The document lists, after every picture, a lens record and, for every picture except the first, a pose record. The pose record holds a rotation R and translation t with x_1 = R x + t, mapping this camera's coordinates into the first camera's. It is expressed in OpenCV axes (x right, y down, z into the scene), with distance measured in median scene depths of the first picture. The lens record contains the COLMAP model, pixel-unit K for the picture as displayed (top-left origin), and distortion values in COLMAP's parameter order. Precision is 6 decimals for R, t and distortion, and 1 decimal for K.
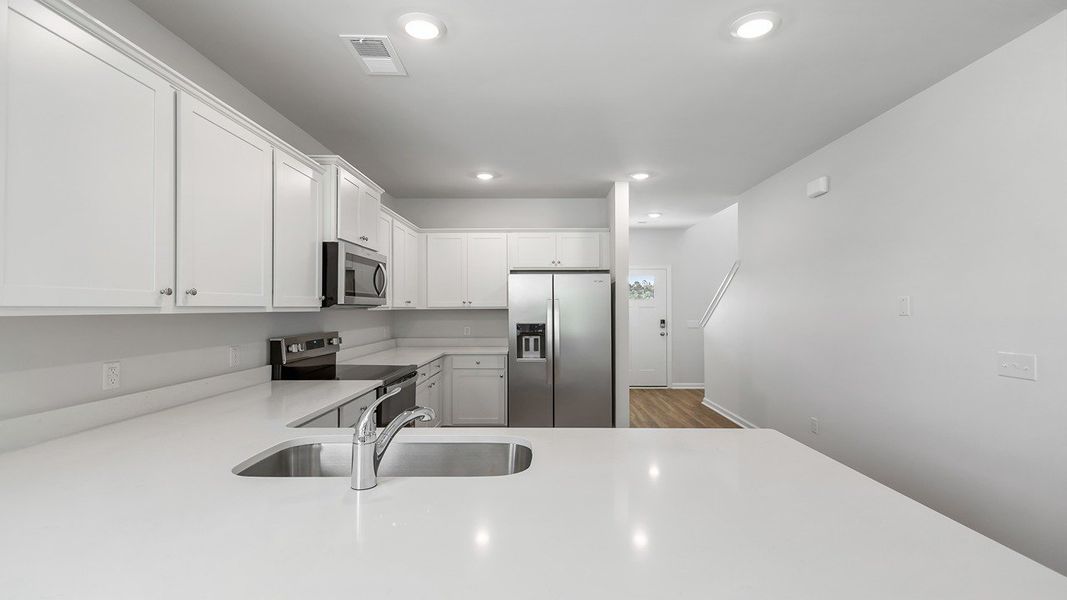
lens RADIAL K [[497.2, 0, 533.5], [0, 497.2, 300.0], [0, 0, 1]] dist [0.009618, -0.000077]
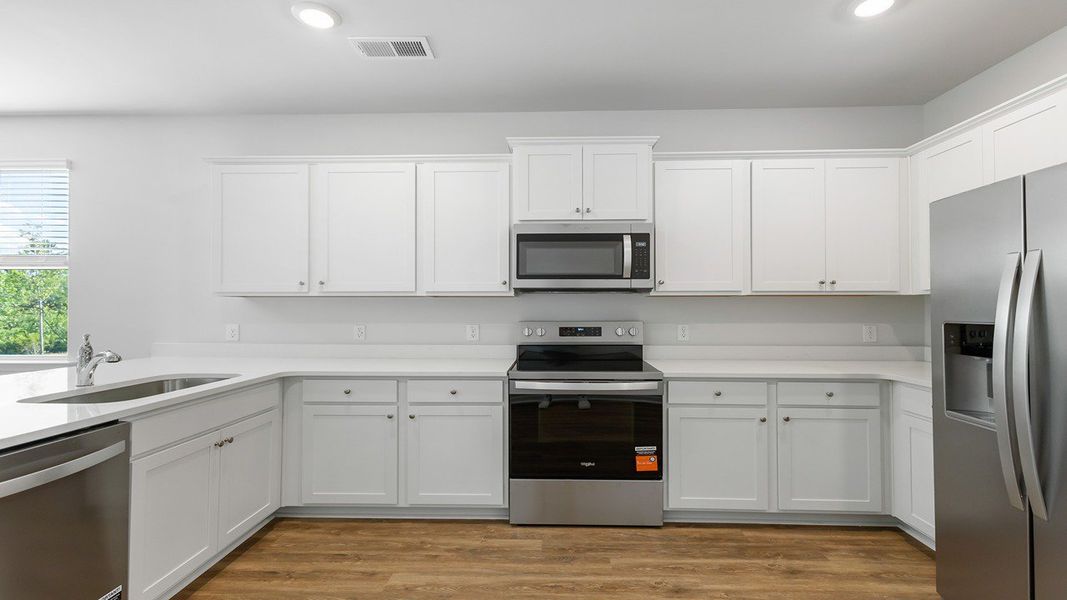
lens RADIAL K [[497.2, 0, 533.5], [0, 497.2, 300.0], [0, 0, 1]] dist [0.009618, -0.000077]
pose [[-0.015830, -0.014450, -0.999770, 0.369814], [0.015743, 0.999768, -0.014699, 0.029603], [0.999751, -0.015972, -0.015599, 0.669189]]
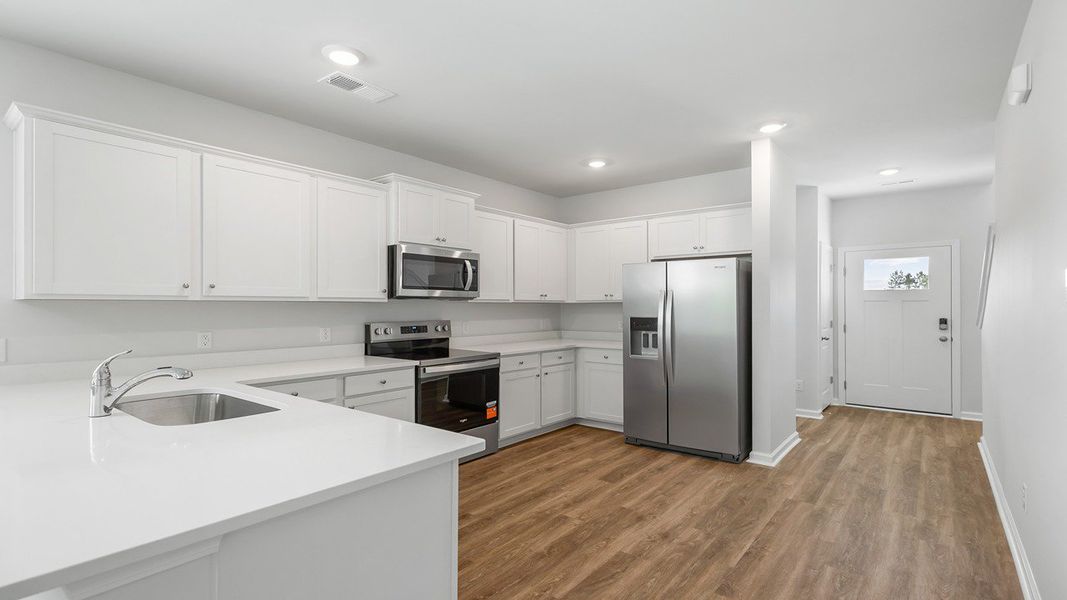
lens RADIAL K [[497.2, 0, 533.5], [0, 497.2, 300.0], [0, 0, 1]] dist [0.009618, -0.000077]
pose [[0.789481, -0.006947, -0.613736, 0.389407], [0.009373, 0.999956, 0.000739, 0.013123], [0.613704, -0.006336, 0.789511, 0.157011]]
